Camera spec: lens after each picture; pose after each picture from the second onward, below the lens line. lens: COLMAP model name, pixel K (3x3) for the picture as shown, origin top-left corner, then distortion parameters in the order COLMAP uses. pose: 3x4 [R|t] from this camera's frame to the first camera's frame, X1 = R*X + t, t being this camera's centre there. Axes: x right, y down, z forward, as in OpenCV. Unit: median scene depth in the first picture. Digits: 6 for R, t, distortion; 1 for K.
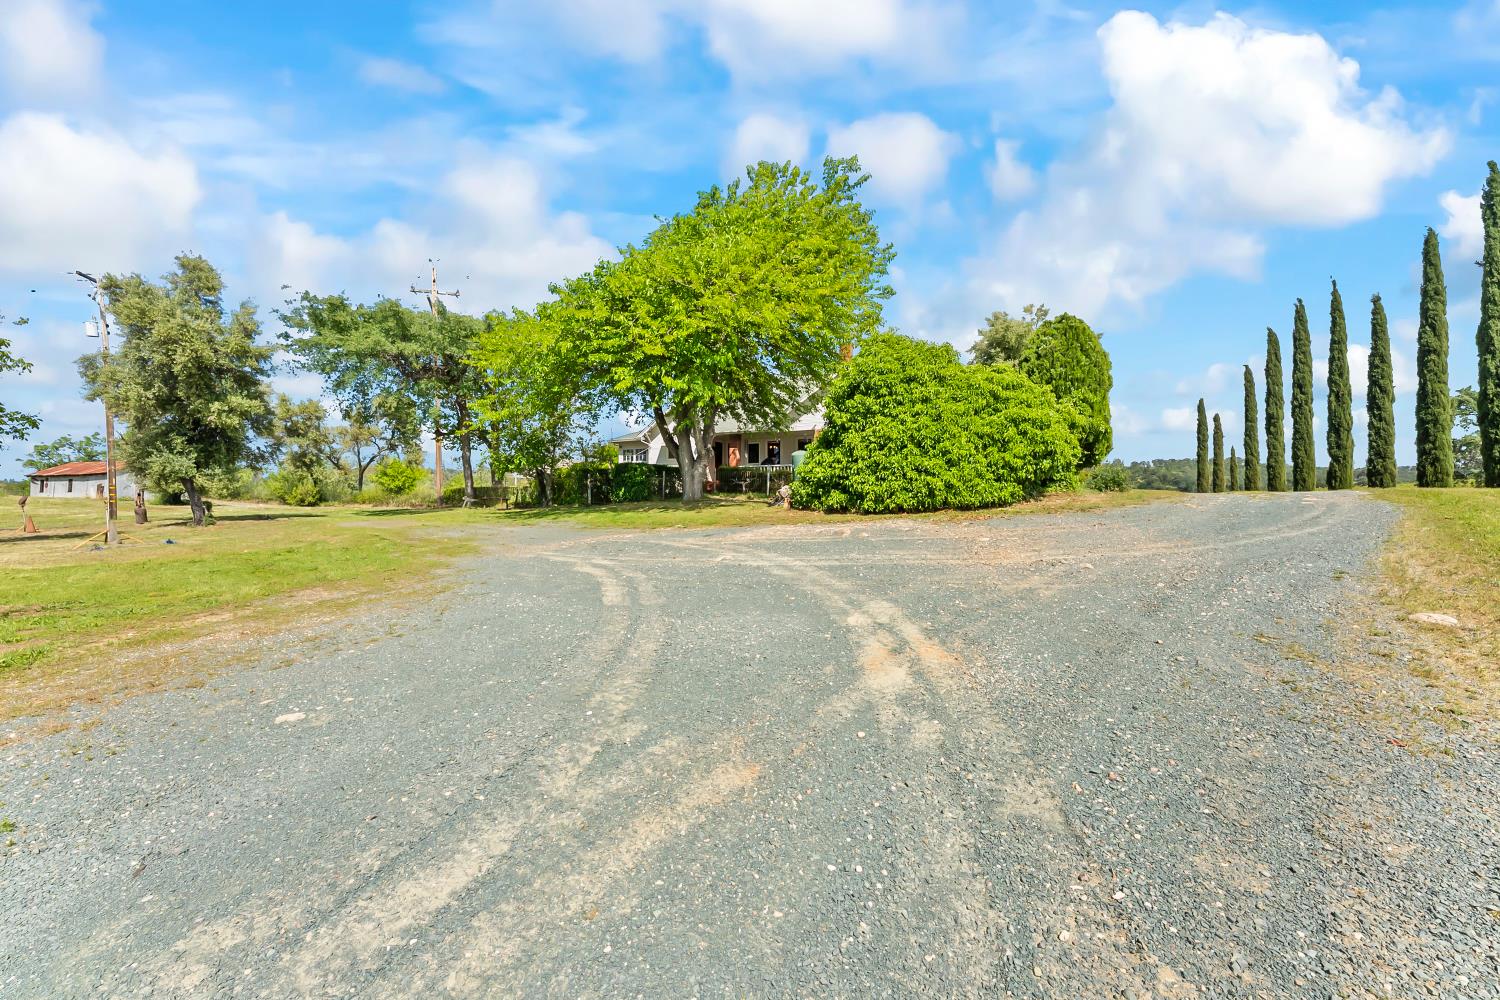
lens RADIAL K [[592.1, 0, 749.0], [0, 592.1, 492.0], [0, 0, 1]] dist [0.002682, 0.000000]
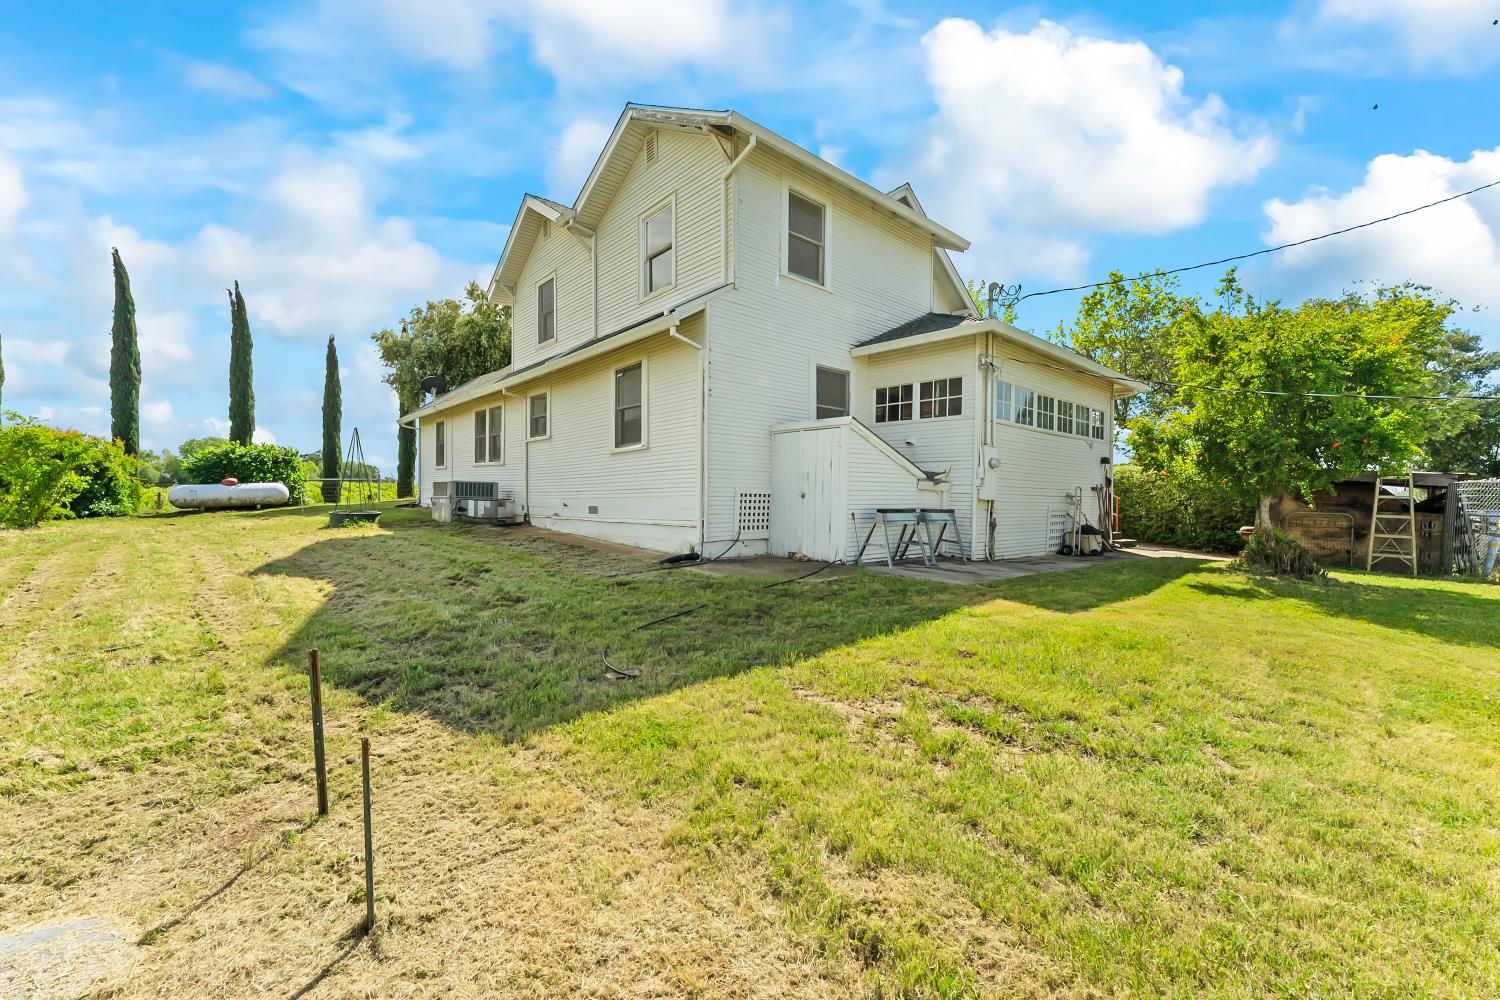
lens RADIAL K [[592.1, 0, 750.6], [0, 592.1, 493.6], [0, 0, 1]] dist [0.002682, 0.000000]
pose [[0.999994, 0.002970, -0.001821, 0.301699], [-0.002978, 0.999986, -0.004382, -0.002949], [0.001808, 0.004387, 0.999989, 0.001427]]
